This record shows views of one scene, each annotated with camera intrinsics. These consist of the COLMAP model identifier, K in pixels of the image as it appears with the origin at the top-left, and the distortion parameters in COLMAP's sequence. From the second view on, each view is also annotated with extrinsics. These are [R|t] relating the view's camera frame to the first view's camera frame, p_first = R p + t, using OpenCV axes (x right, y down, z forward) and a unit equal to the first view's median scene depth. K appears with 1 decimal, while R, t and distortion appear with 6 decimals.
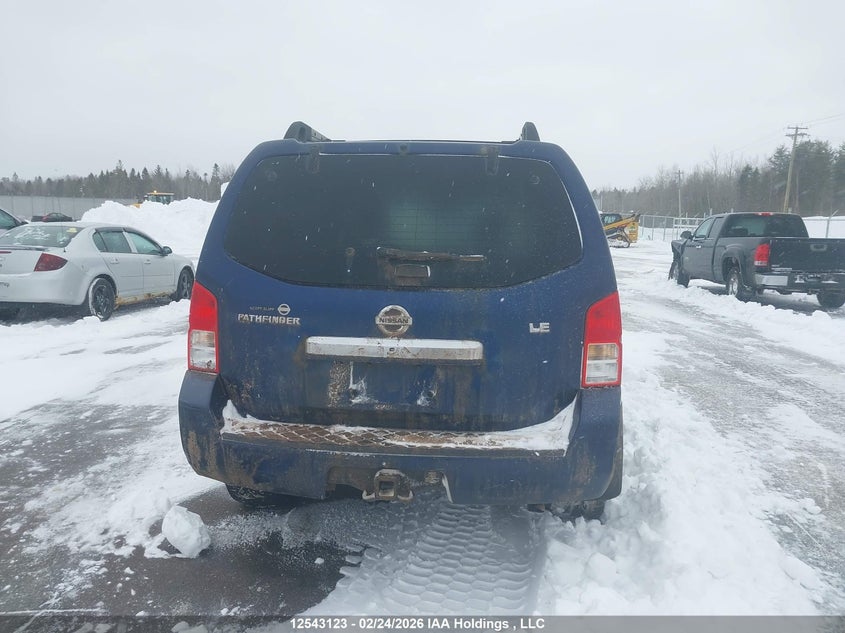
lens RADIAL K [[679.4, 0, 422.5], [0, 679.4, 316.5], [0, 0, 1]] dist [0.062987, -0.094318]
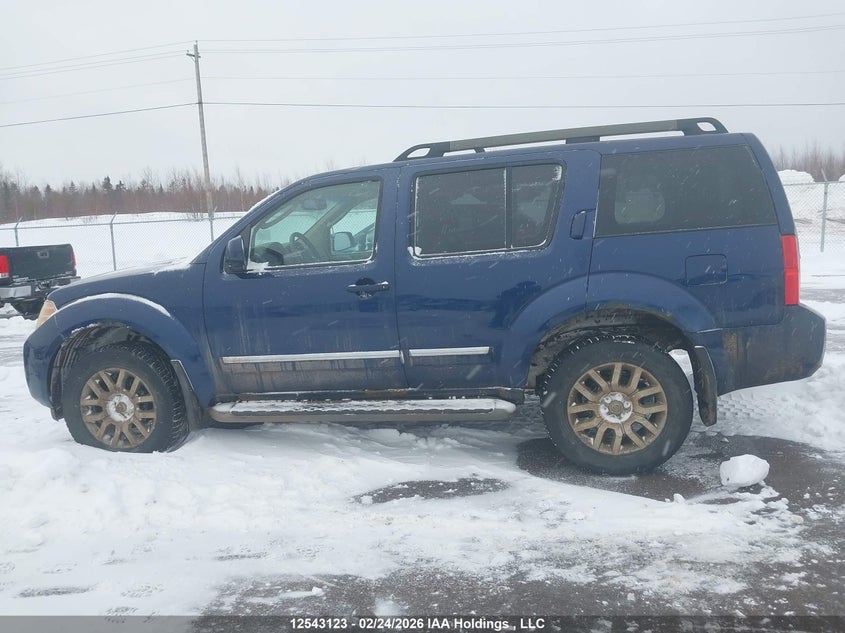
lens RADIAL K [[679.4, 0, 422.5], [0, 679.4, 316.5], [0, 0, 1]] dist [0.062987, -0.094318]
pose [[0.037518, -0.145365, 0.988666, -1.326387], [0.179571, 0.974239, 0.136430, -0.160387], [-0.983029, 0.172417, 0.062655, 1.304875]]
